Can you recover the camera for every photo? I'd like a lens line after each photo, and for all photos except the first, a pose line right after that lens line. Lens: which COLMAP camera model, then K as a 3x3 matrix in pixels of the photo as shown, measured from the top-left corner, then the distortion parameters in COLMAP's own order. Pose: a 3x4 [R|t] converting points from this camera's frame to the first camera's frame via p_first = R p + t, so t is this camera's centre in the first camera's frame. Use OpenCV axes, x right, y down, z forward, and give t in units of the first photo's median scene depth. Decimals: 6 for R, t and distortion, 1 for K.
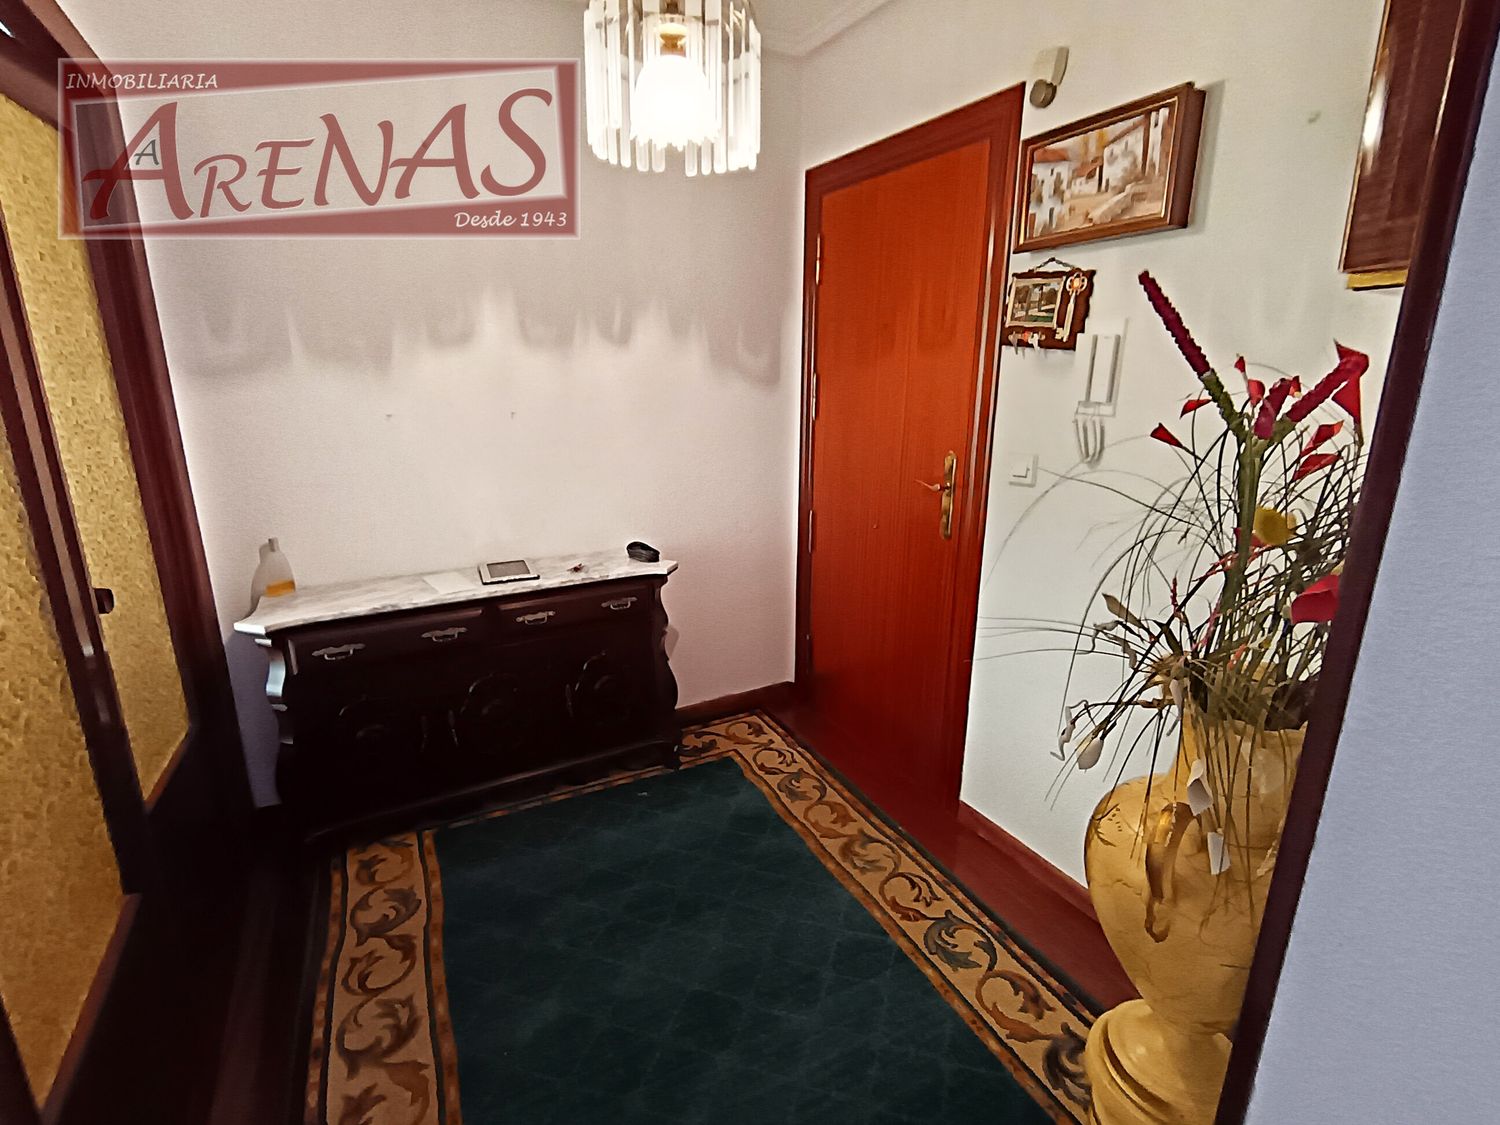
lens RADIAL K [[718.8, 0, 750.0], [0, 718.8, 562.5], [0, 0, 1]] dist [-0.003552, -0.002850]
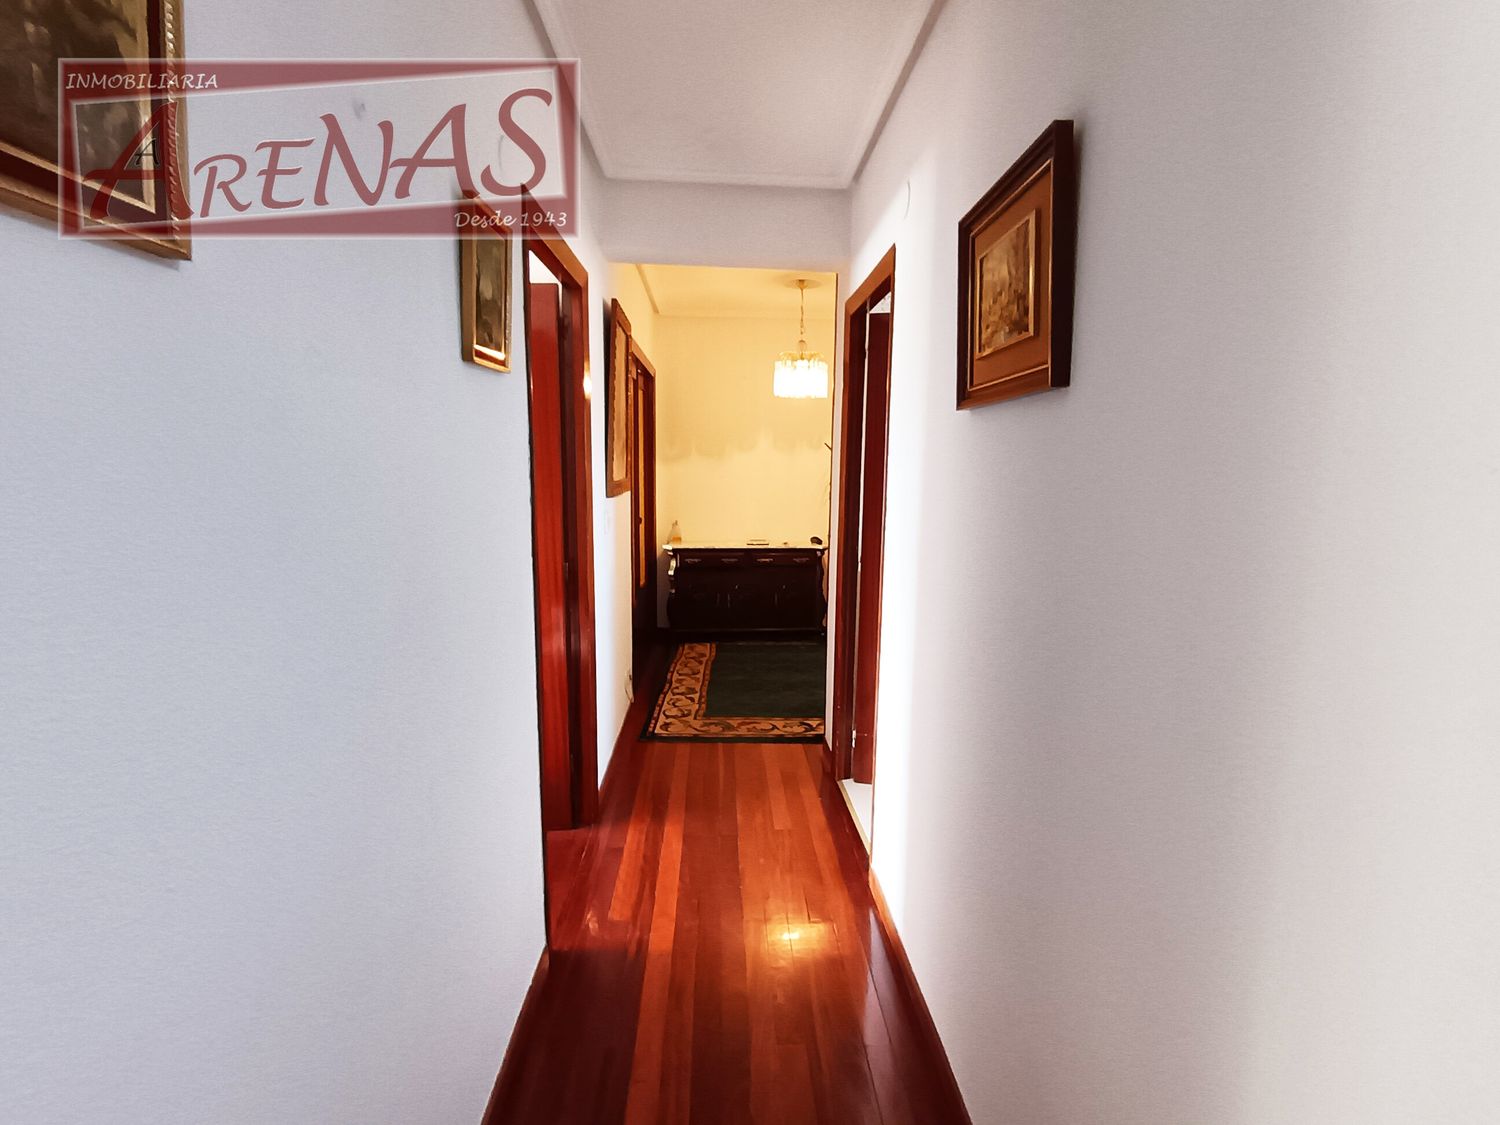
lens RADIAL K [[718.8, 0, 750.0], [0, 718.8, 562.5], [0, 0, 1]] dist [-0.003552, -0.002850]
pose [[0.891427, 0.062115, -0.448888, 0.795869], [-0.119576, 0.987696, -0.100786, 0.359507], [0.437104, 0.143520, 0.887886, -1.247451]]
